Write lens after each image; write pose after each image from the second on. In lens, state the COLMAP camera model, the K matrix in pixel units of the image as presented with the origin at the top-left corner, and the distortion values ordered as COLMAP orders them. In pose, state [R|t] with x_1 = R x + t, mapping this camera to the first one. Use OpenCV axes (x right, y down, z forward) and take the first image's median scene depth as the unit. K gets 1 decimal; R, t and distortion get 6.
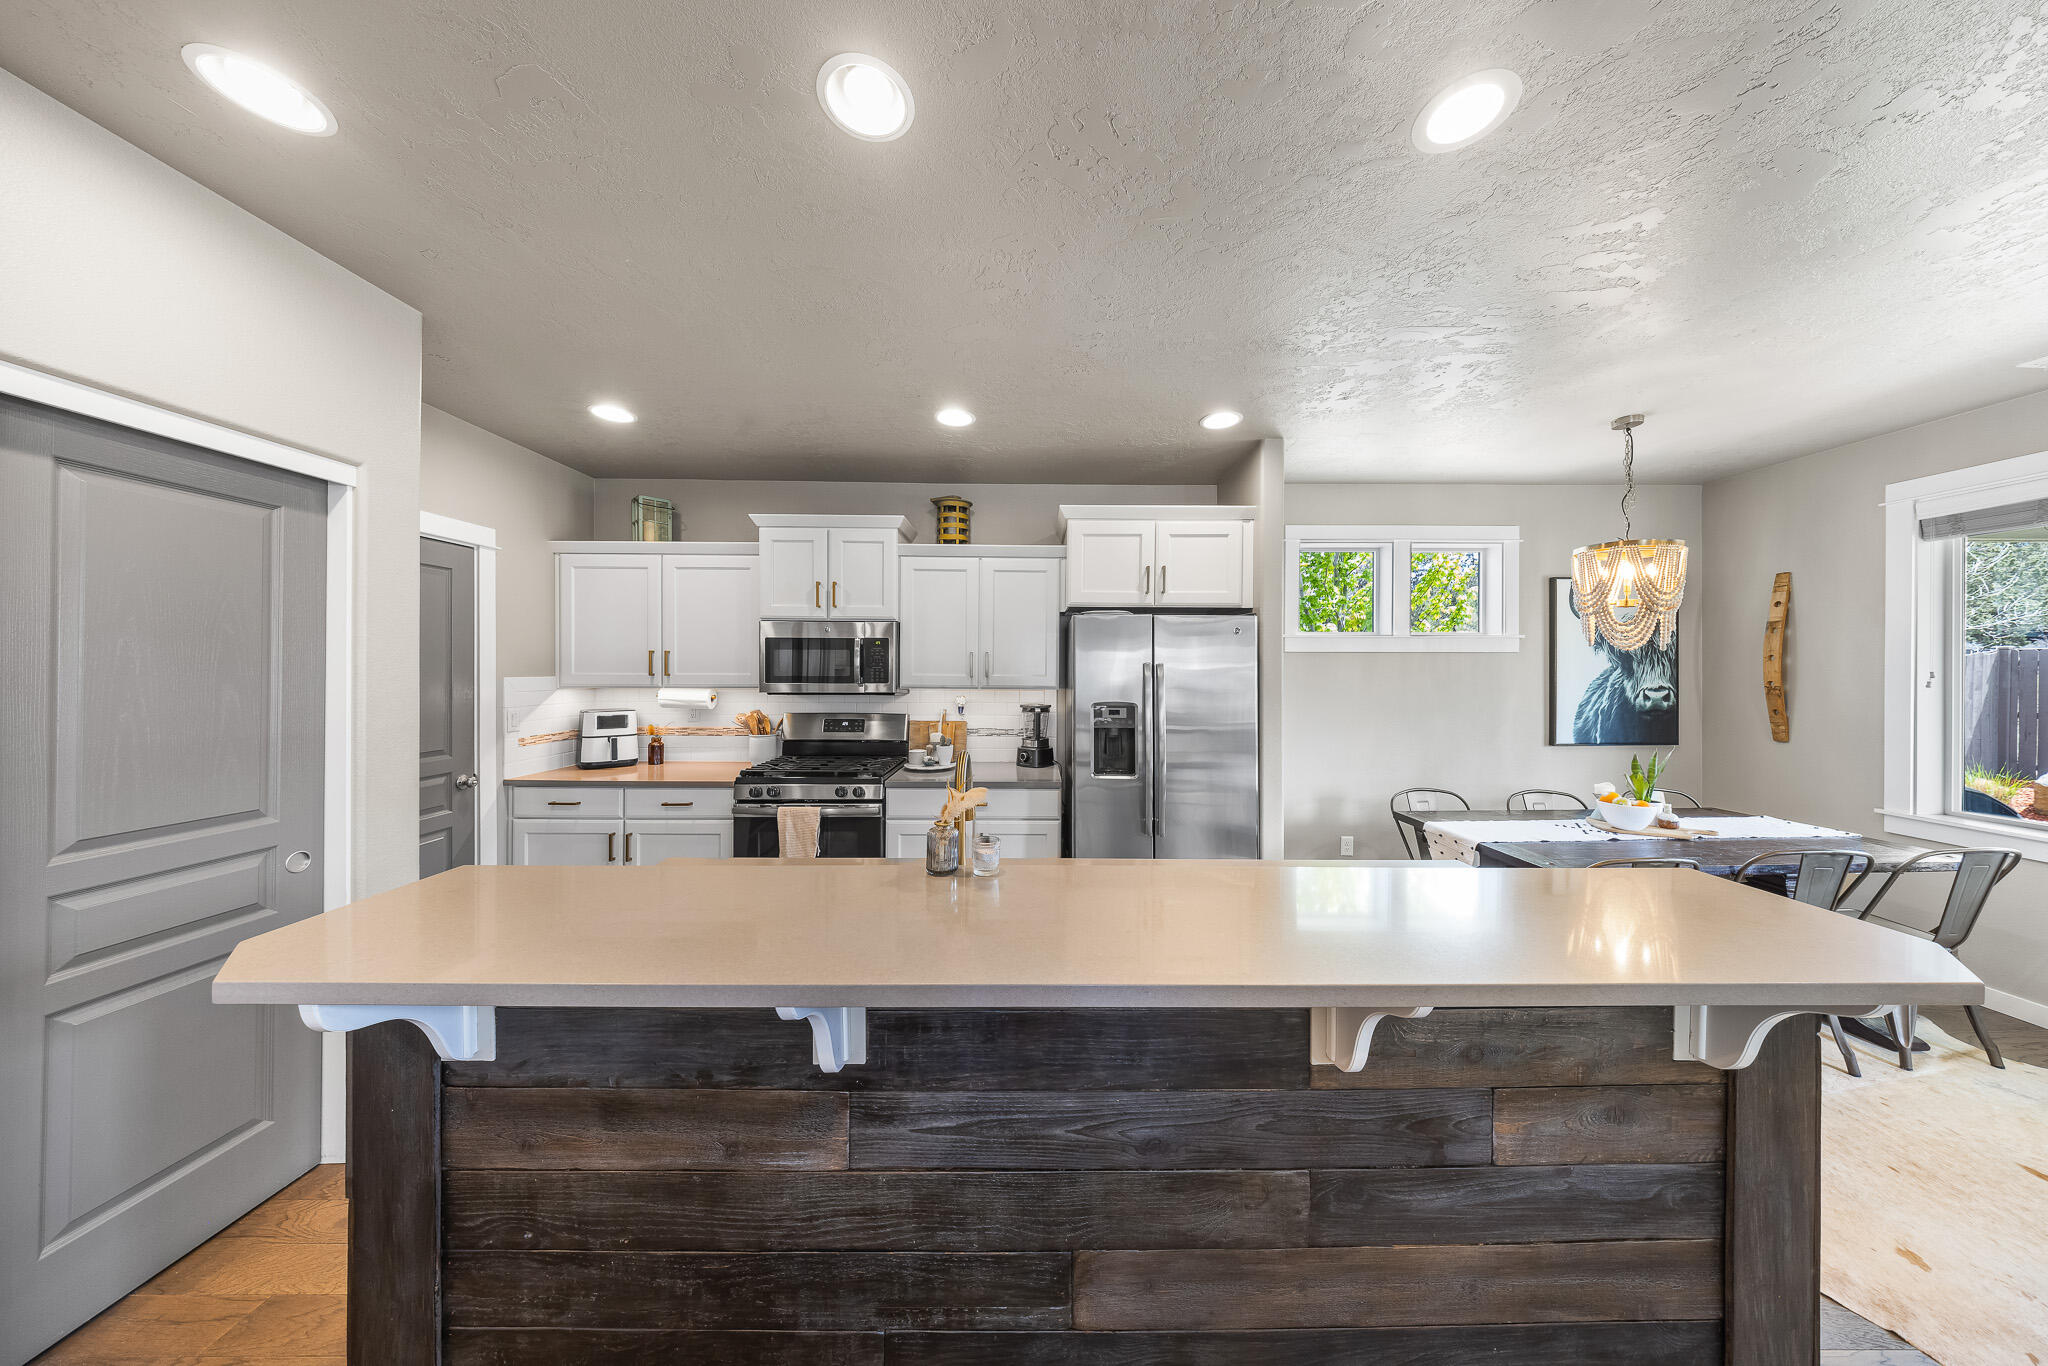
lens RADIAL K [[605.8, 0, 1037.5], [0, 605.8, 670.8], [0, 0, 1]] dist [0.004845, -0.000299]
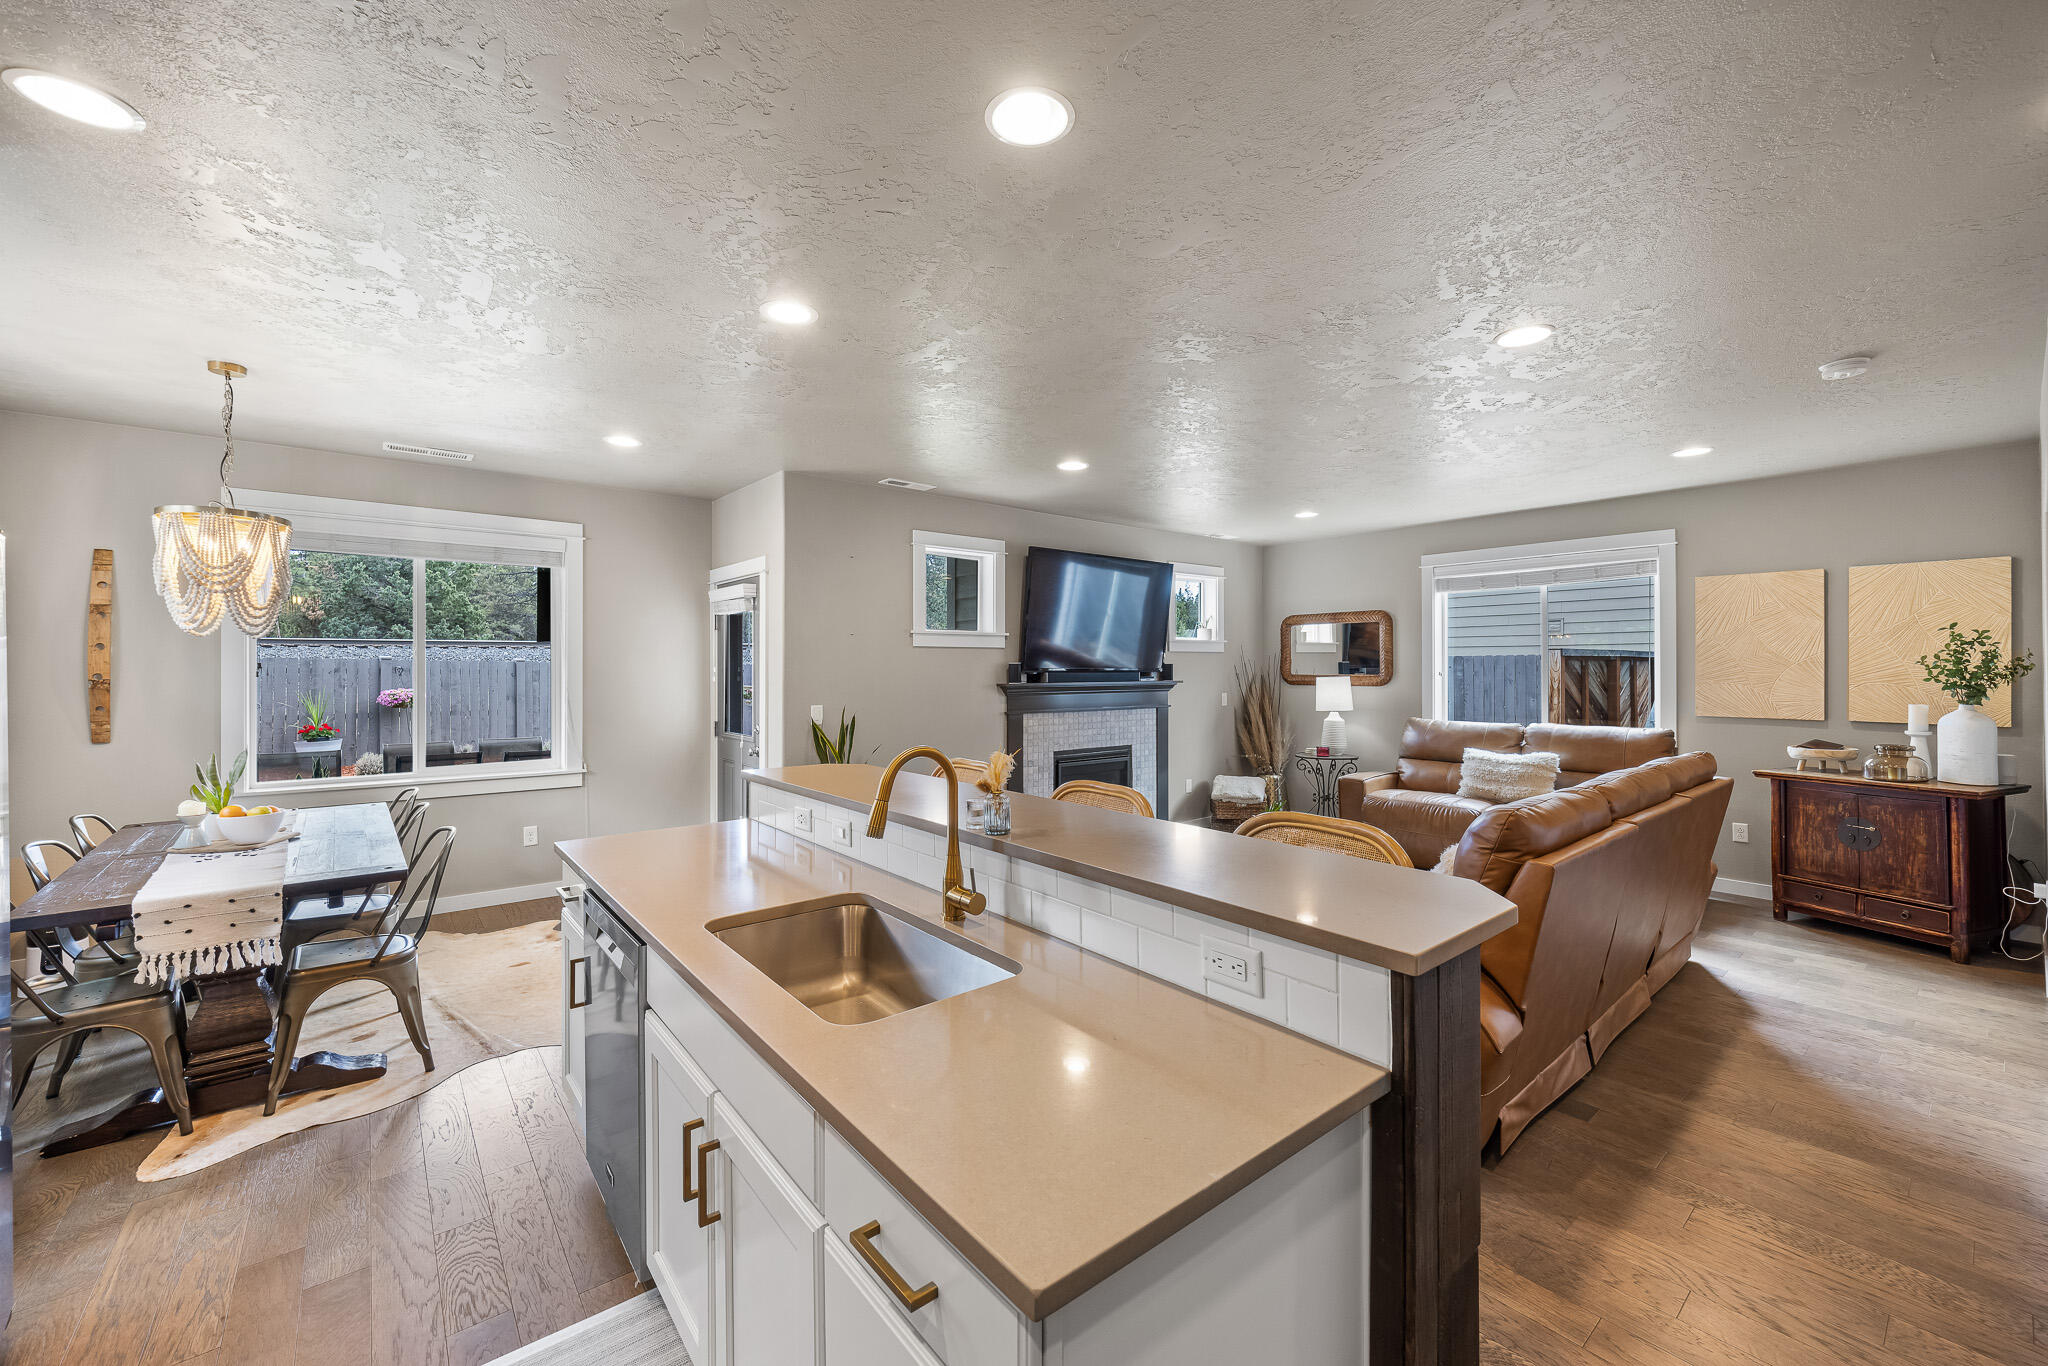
lens RADIAL K [[807.4, 0, 1020.6], [0, 807.4, 662.8], [0, 0, 1]] dist [-0.004758, 0.001378]
pose [[-0.624033, 0.000376, 0.781398, -0.500576], [-0.002180, 0.999995, -0.002223, 0.001218], [-0.781395, -0.003091, -0.624029, 0.701104]]
